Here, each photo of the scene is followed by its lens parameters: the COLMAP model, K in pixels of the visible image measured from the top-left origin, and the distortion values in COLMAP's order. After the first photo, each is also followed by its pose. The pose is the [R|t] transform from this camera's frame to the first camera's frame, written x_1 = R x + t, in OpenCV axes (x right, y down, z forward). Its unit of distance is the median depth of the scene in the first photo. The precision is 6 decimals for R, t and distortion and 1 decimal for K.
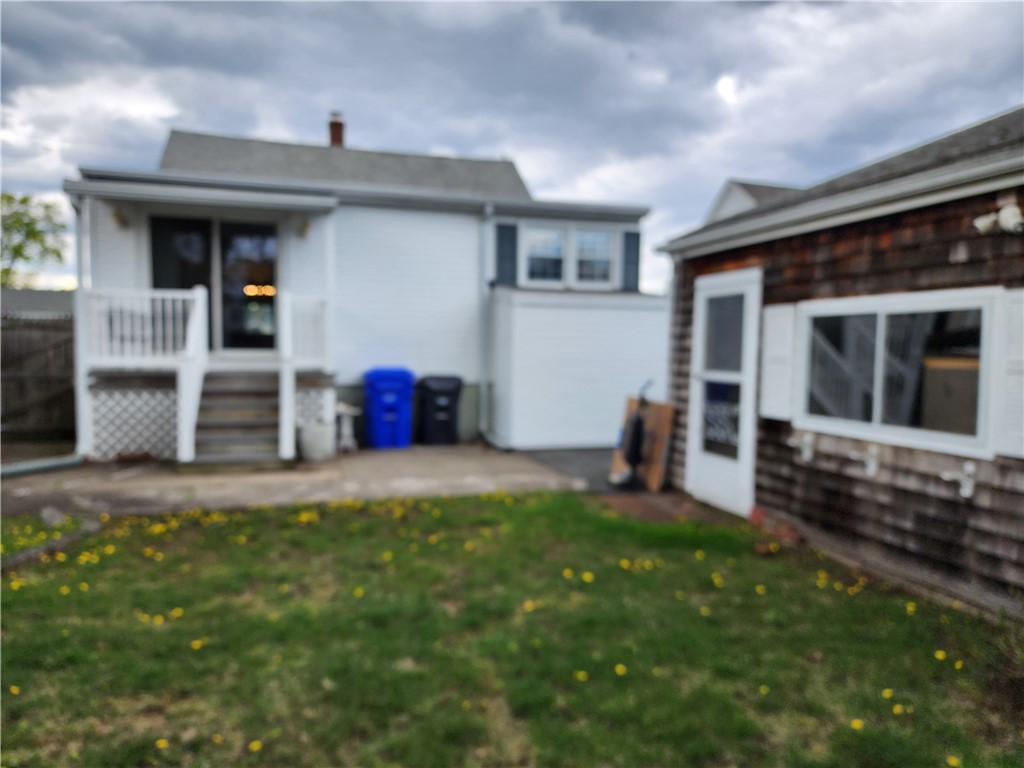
lens RADIAL K [[686.1, 0, 509.8], [0, 686.1, 385.6], [0, 0, 1]] dist [0.035689, -0.051428]
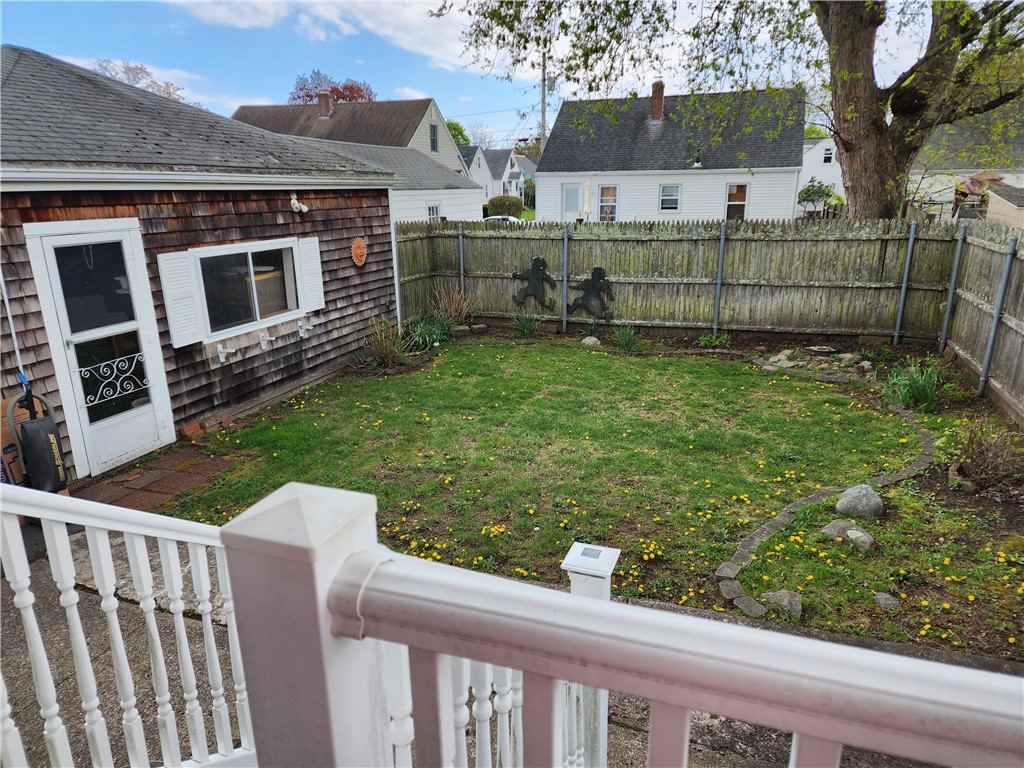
lens RADIAL K [[686.1, 0, 512.1], [0, 686.1, 385.1], [0, 0, 1]] dist [0.035689, -0.051428]
pose [[-0.802439, -0.176188, 0.570132, -0.876156], [0.030759, 0.941937, 0.334378, -0.310158], [-0.595941, 0.285855, -0.750427, 1.794198]]
